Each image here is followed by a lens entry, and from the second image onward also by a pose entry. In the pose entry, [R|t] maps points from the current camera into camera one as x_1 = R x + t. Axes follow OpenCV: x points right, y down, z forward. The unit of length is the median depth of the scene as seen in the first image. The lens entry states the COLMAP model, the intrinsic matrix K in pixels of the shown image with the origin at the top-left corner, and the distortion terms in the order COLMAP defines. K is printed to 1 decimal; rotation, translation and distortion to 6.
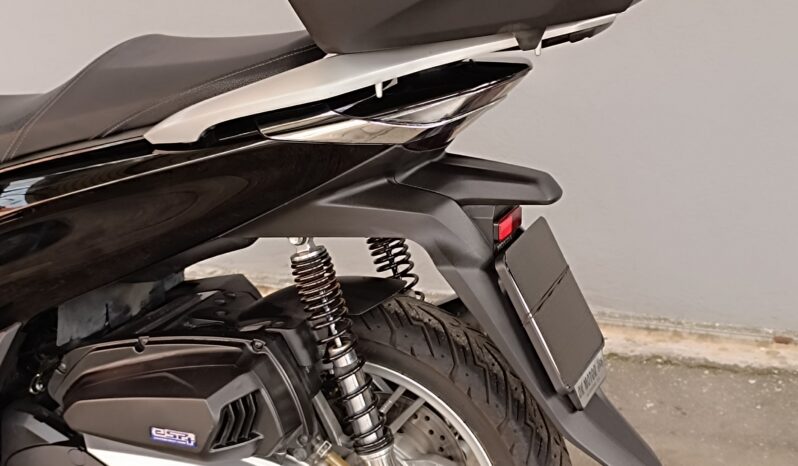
lens RADIAL K [[1485.6, 0, 399.0], [0, 1485.6, 233.0], [0, 0, 1]] dist [0.230501, -1.137400]
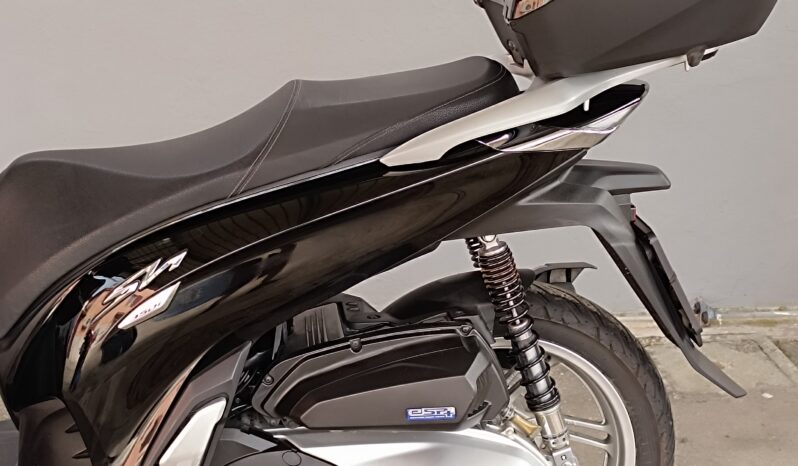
lens RADIAL K [[1485.6, 0, 399.0], [0, 1485.6, 233.0], [0, 0, 1]] dist [0.230501, -1.137400]
pose [[0.886718, -0.097992, 0.451806, -0.680074], [0.118643, 0.992782, -0.017527, 0.013271], [-0.446827, 0.069145, 0.891944, -0.038849]]
